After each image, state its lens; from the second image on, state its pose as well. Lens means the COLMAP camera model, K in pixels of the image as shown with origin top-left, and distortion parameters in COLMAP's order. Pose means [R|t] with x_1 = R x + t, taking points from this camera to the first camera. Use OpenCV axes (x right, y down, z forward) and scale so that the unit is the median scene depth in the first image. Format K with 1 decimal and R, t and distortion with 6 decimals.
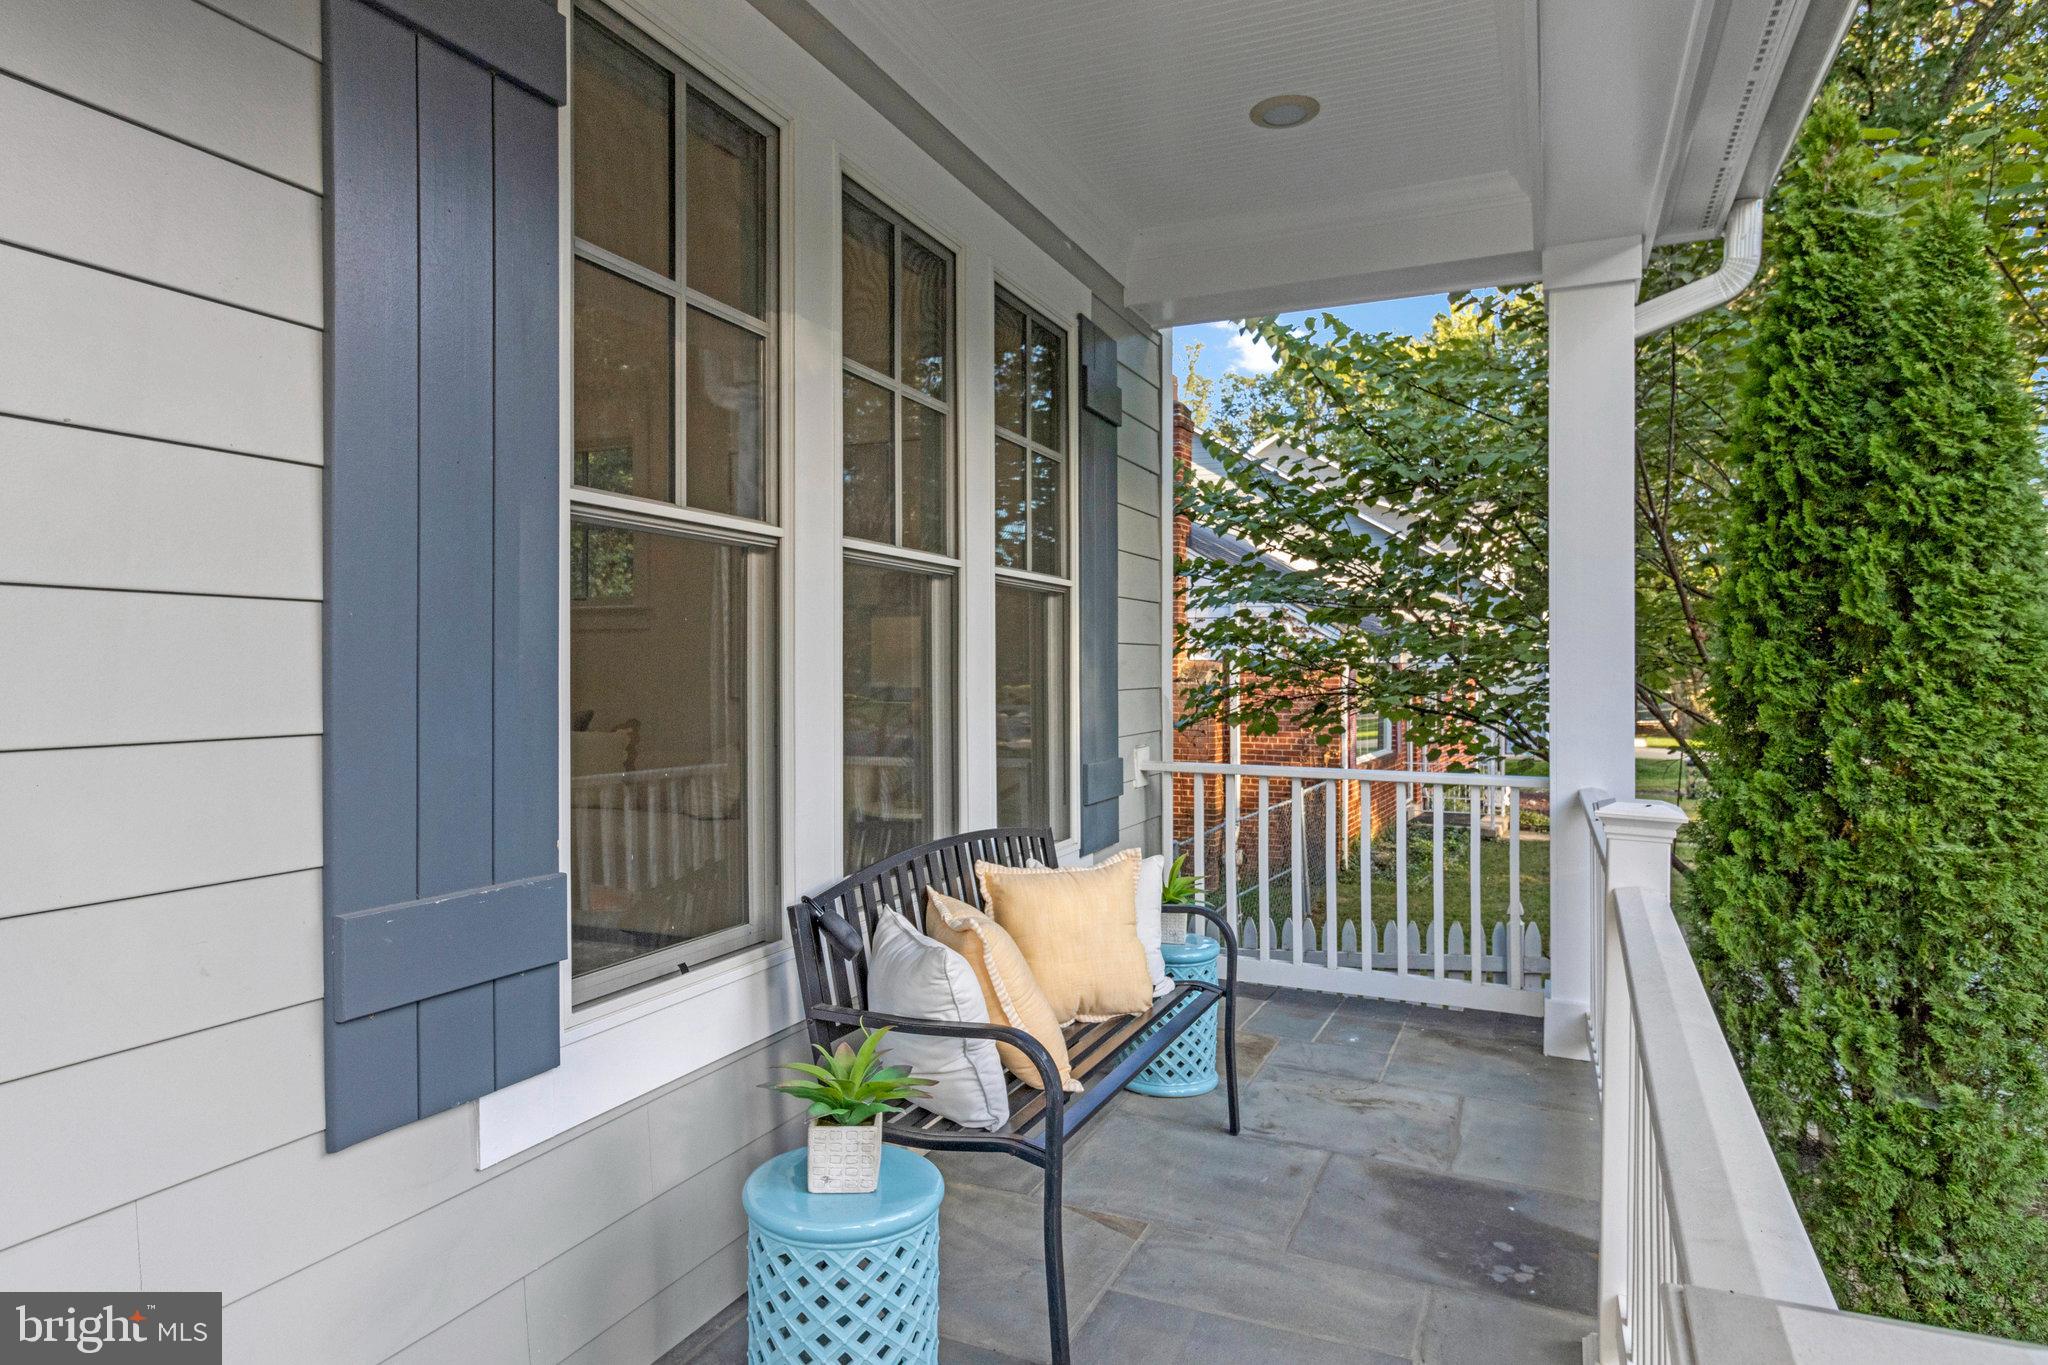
lens RADIAL K [[1184.1, 0, 1024.0], [0, 1184.1, 682.5], [0, 0, 1]] dist [-0.000967, 0.000107]
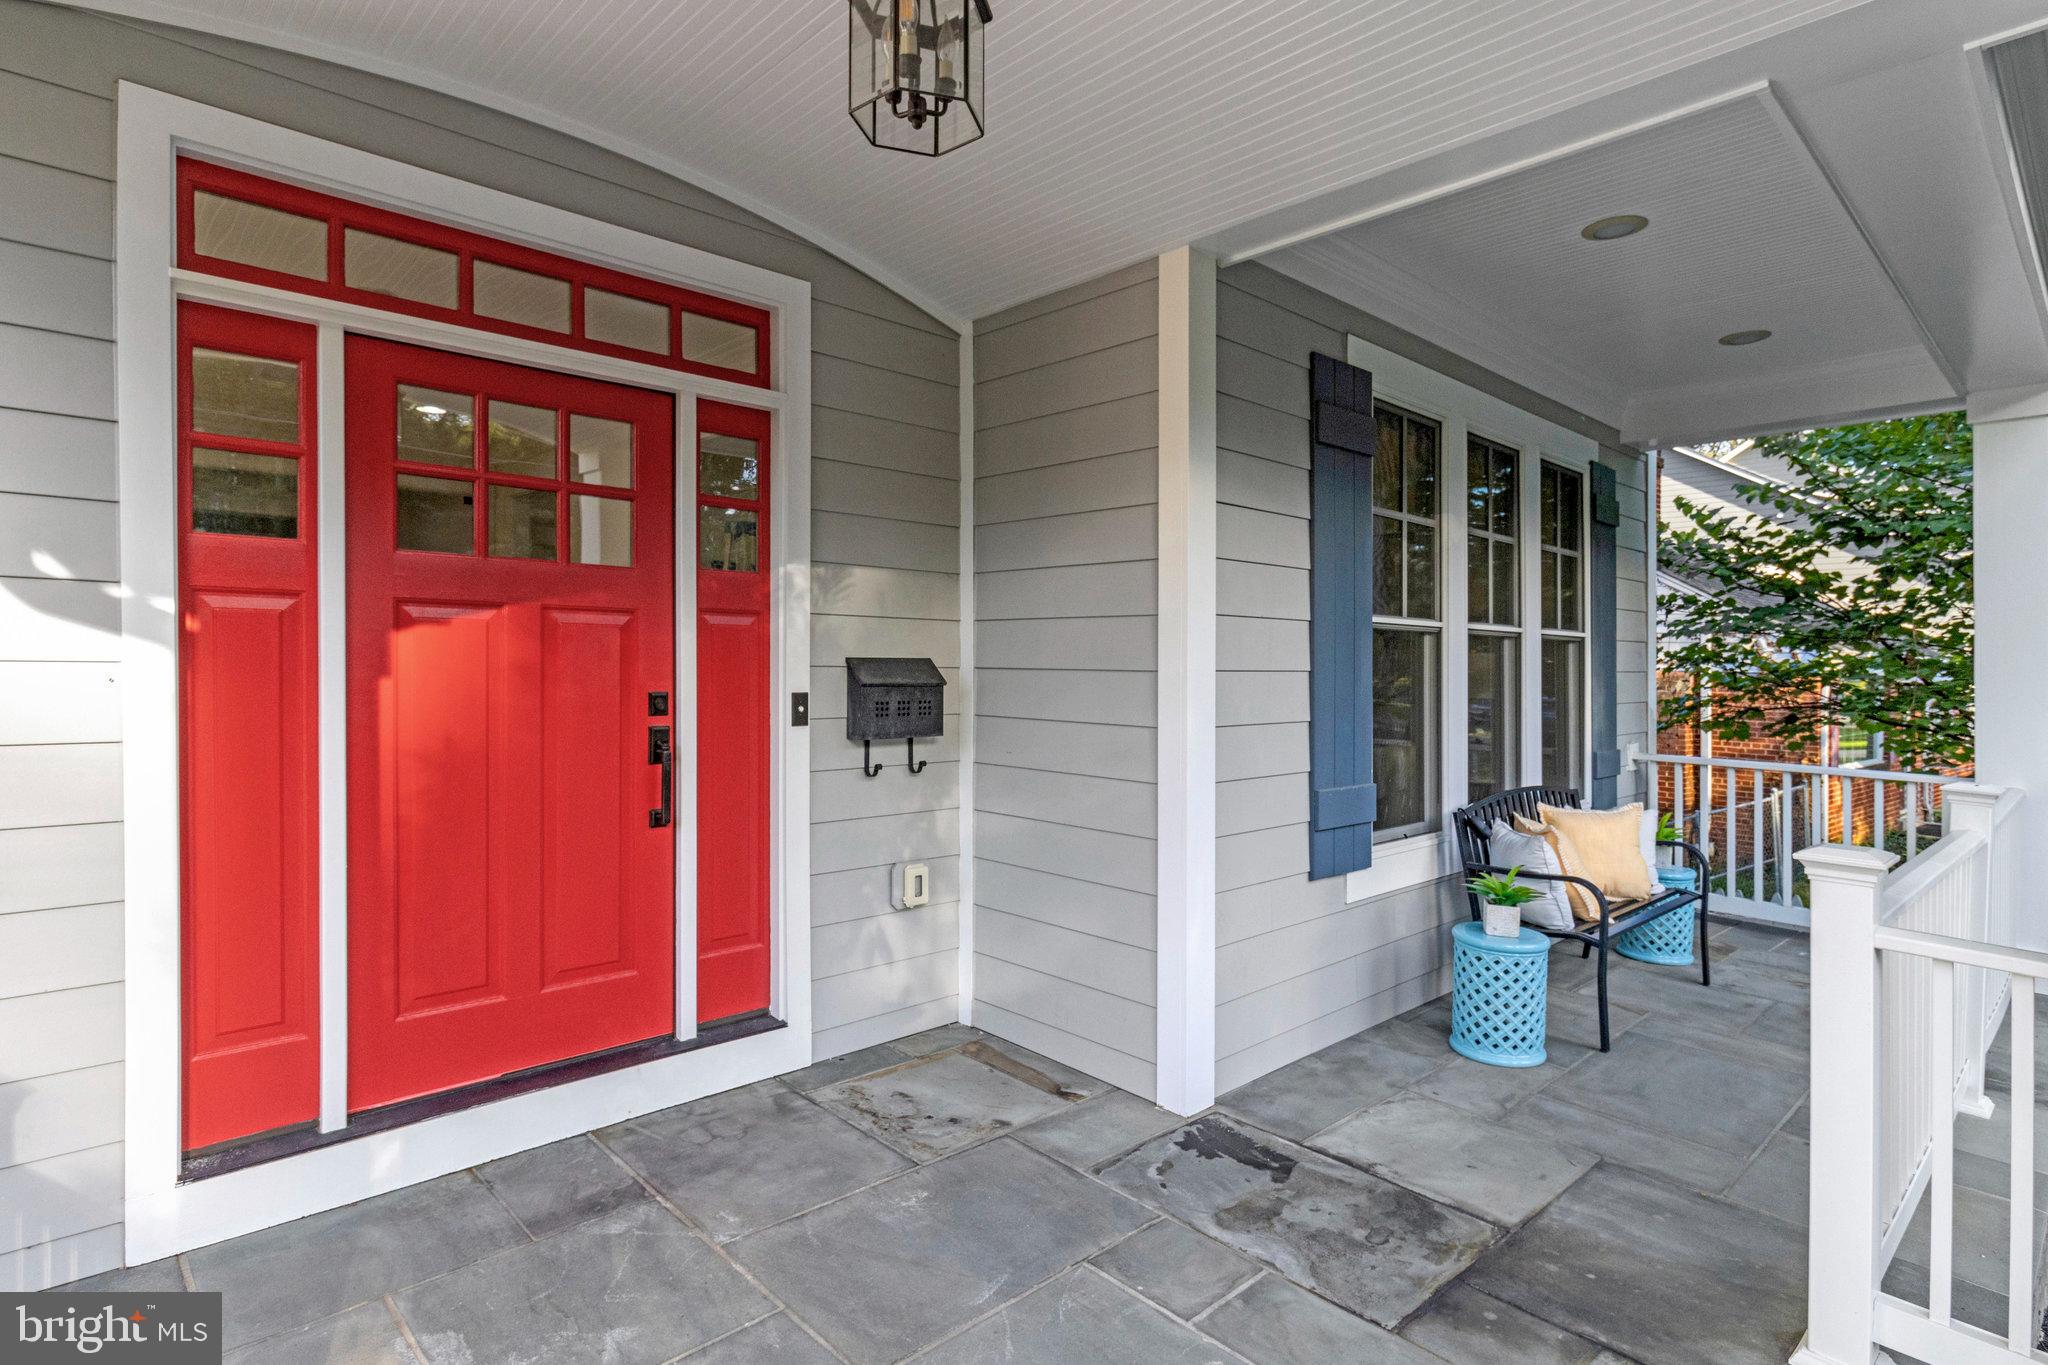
lens RADIAL K [[1116.9, 0, 1026.6], [0, 1116.9, 631.0], [0, 0, 1]] dist [0.002183, 0.003106]
pose [[0.932090, 0.008300, -0.362131, -0.112543], [-0.021808, 0.999210, -0.033229, -0.025039], [0.361569, 0.038870, 0.931535, -0.634837]]
